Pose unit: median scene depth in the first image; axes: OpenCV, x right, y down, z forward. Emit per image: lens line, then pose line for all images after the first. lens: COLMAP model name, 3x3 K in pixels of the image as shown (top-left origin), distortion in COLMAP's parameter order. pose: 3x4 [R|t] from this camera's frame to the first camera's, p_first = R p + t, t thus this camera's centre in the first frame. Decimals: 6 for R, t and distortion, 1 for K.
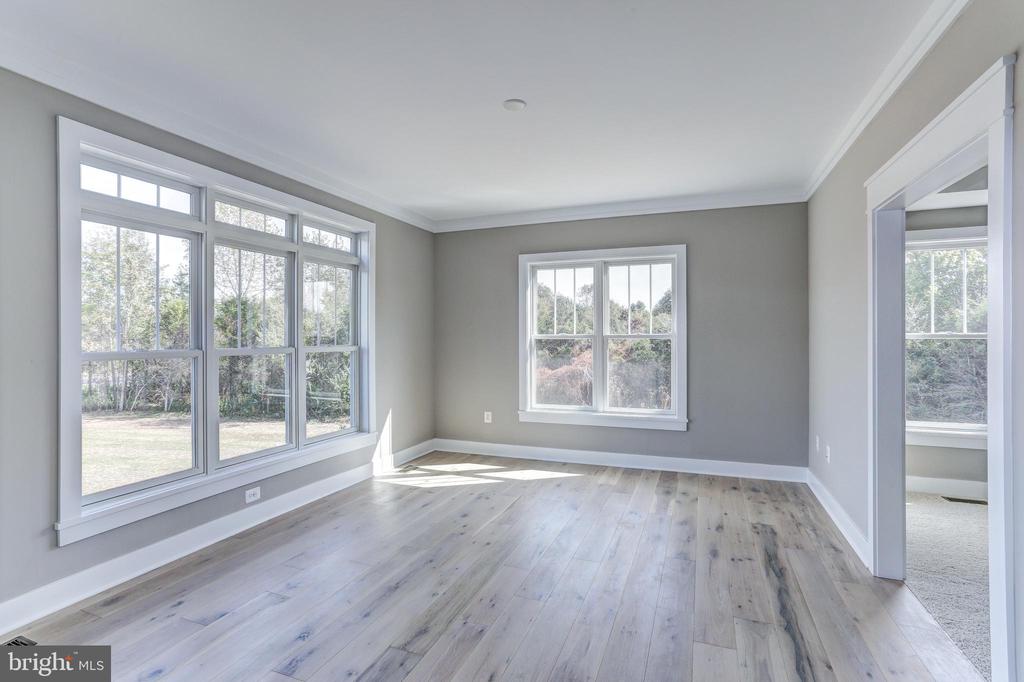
lens RADIAL K [[491.9, 0, 512.0], [0, 491.9, 341.0], [0, 0, 1]] dist [-0.055056, 0.032776]
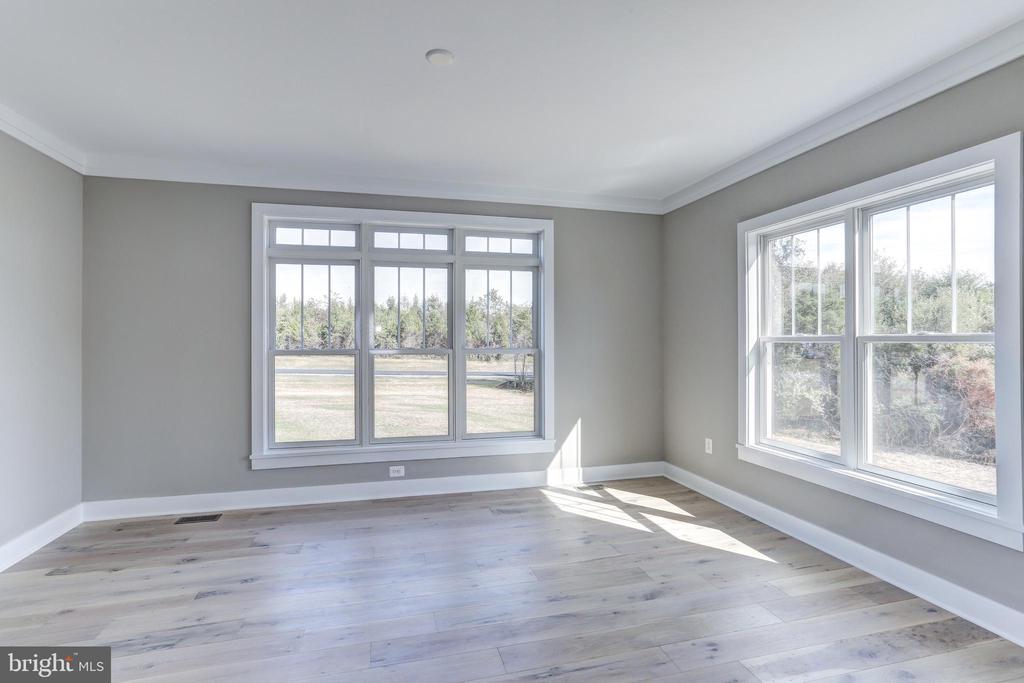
lens RADIAL K [[496.7, 0, 509.8], [0, 496.7, 338.1], [0, 0, 1]] dist [-0.056397, 0.036994]
pose [[0.590094, -0.001467, -0.807333, 0.452827], [-0.006282, 0.999960, -0.006409, -0.003996], [0.807310, 0.008853, 0.590061, 0.369679]]
